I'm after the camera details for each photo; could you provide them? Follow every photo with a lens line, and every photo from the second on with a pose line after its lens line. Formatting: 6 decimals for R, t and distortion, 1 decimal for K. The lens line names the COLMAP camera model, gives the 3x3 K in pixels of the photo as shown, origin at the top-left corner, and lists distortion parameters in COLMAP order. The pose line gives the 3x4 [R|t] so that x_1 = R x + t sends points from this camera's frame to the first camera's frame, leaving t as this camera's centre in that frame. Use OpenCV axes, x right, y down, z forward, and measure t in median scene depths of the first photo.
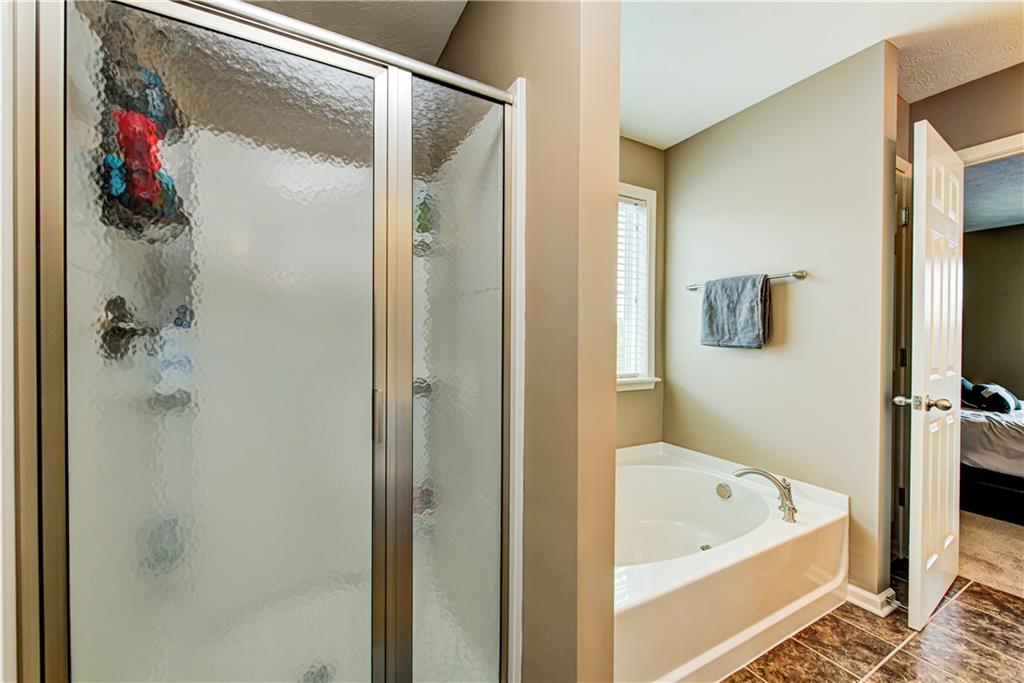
lens RADIAL K [[405.1, 0, 512.0], [0, 405.1, 341.5], [0, 0, 1]] dist [0.000033, -0.000599]
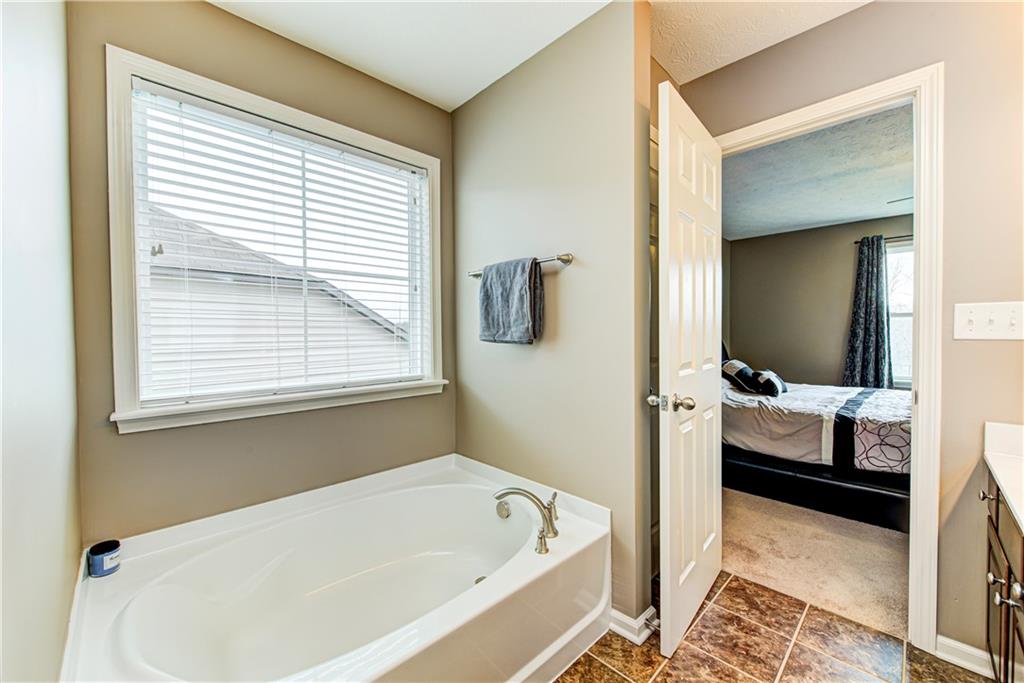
lens RADIAL K [[400.3, 0, 512.0], [0, 400.3, 341.5], [0, 0, 1]] dist [0.002194, -0.003154]
pose [[0.964770, -0.018315, 0.262455, 0.350972], [0.015436, 0.999796, 0.013026, 0.000440], [-0.262640, -0.008516, 0.964856, 0.190406]]
